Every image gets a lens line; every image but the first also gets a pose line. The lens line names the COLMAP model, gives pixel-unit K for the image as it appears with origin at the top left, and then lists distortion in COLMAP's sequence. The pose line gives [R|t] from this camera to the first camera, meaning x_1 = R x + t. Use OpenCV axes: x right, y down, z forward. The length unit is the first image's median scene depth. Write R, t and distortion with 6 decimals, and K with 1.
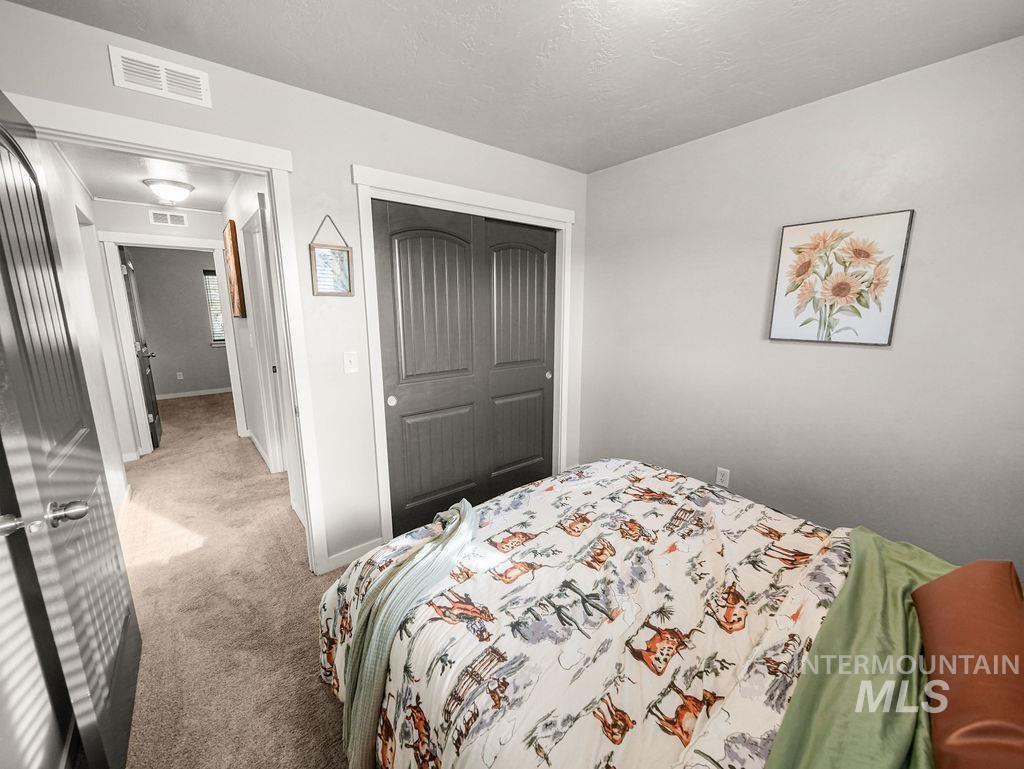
lens RADIAL K [[402.7, 0, 504.8], [0, 402.7, 384.8], [0, 0, 1]] dist [-0.002250, -0.000336]
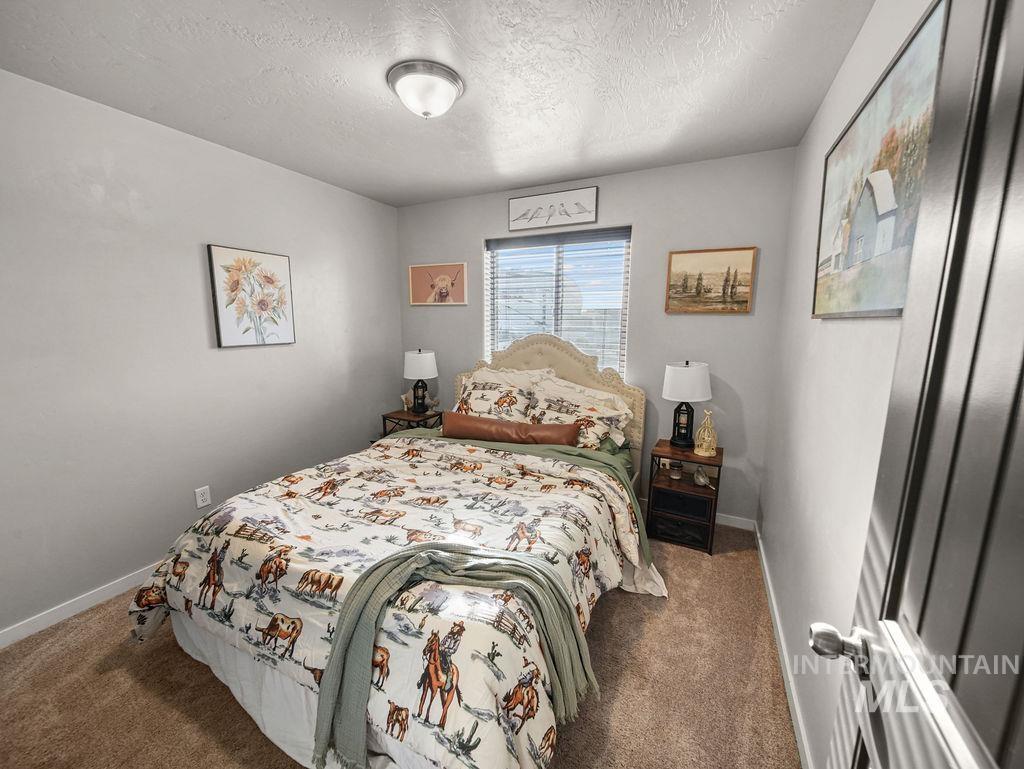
lens RADIAL K [[402.7, 0, 504.8], [0, 402.7, 384.8], [0, 0, 1]] dist [-0.002250, -0.000336]
pose [[-0.413086, -0.144961, 0.899081, -0.803105], [0.170079, 0.957601, 0.232539, -0.172644], [-0.894670, 0.248973, -0.370916, 0.925989]]
